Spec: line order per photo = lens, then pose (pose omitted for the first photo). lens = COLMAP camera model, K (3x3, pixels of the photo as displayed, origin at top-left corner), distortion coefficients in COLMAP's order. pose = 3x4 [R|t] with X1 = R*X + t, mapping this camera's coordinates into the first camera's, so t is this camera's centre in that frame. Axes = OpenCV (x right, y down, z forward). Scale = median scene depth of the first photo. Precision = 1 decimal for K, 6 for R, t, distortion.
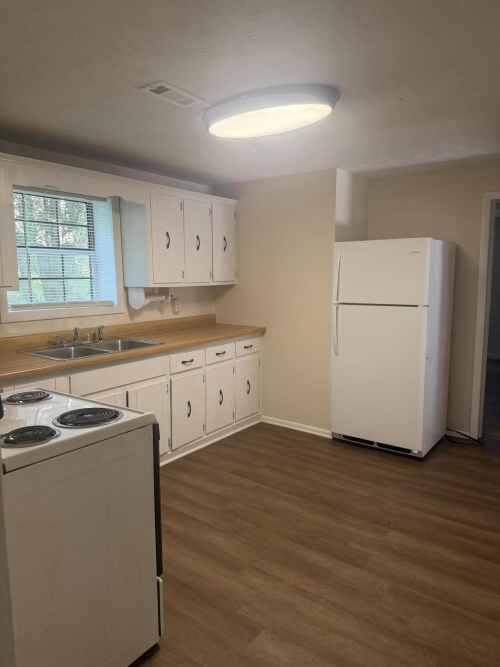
lens RADIAL K [[448.3, 0, 250.0], [0, 448.3, 333.5], [0, 0, 1]] dist [0.057727, -0.082878]
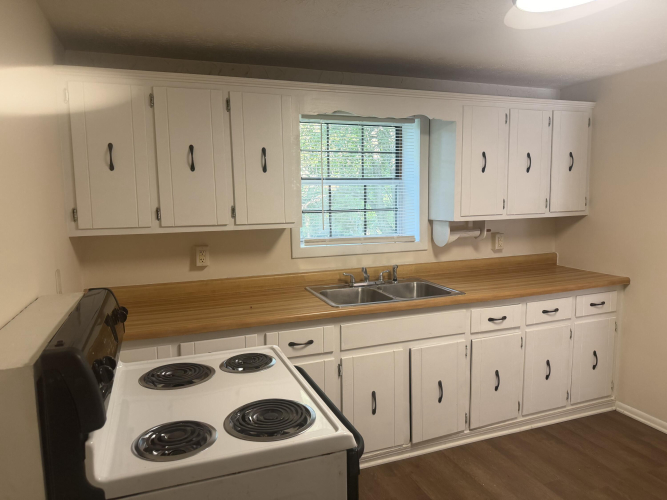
lens RADIAL K [[448.3, 0, 333.5], [0, 448.3, 250.0], [0, 0, 1]] dist [0.057727, -0.082878]
pose [[0.831777, 0.050691, -0.552790, 0.045467], [-0.058833, 0.998263, 0.003016, -0.038033], [0.551983, 0.030014, 0.833315, 0.187761]]
